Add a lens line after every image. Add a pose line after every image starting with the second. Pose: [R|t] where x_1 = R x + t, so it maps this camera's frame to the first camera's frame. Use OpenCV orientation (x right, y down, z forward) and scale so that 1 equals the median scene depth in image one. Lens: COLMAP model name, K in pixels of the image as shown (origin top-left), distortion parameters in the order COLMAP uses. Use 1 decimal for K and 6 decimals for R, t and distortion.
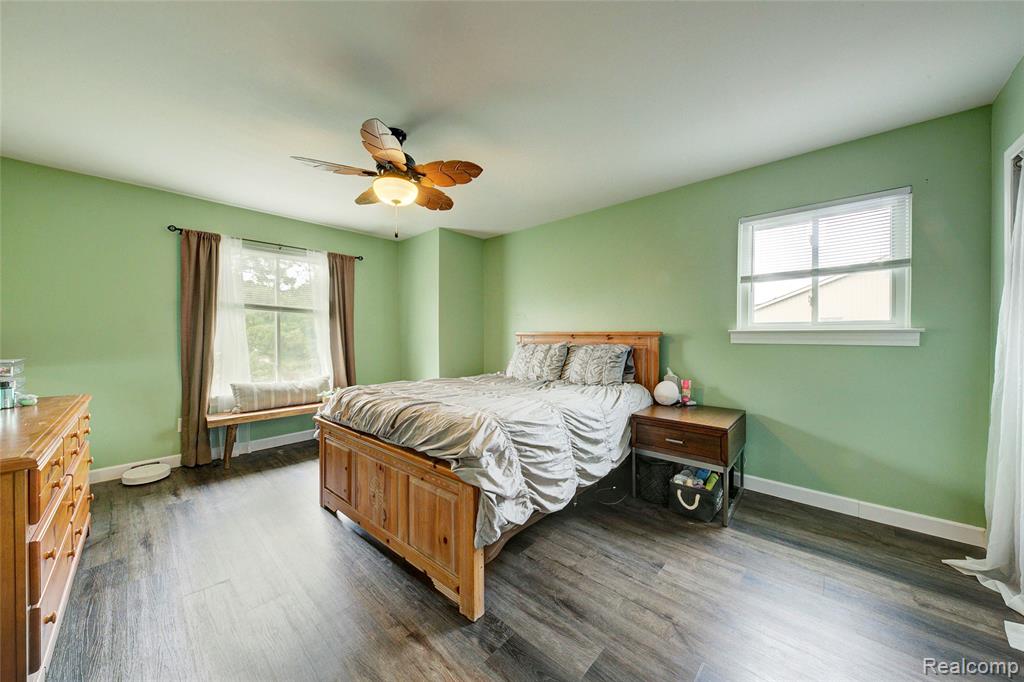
lens RADIAL K [[348.7, 0, 513.4], [0, 348.7, 338.4], [0, 0, 1]] dist [0.008127, -0.006784]
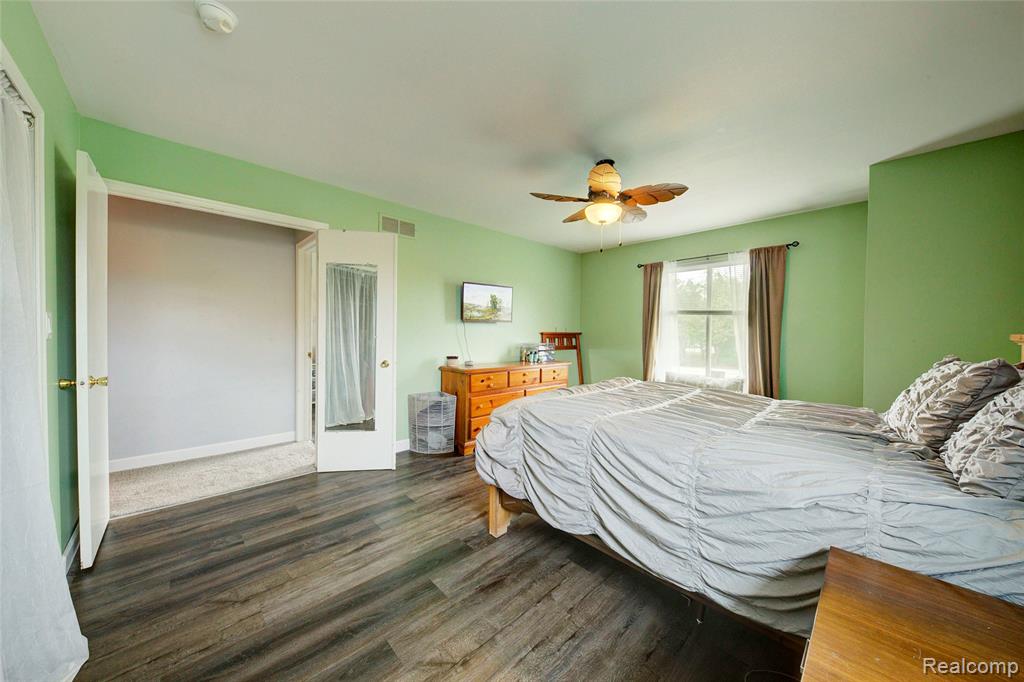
lens RADIAL K [[348.7, 0, 513.4], [0, 348.7, 338.4], [0, 0, 1]] dist [0.008127, -0.006784]
pose [[-0.069348, 0.018405, -0.997423, 0.922777], [-0.025778, 0.999463, 0.020235, -0.013496], [0.997259, 0.027115, -0.068836, 0.838195]]
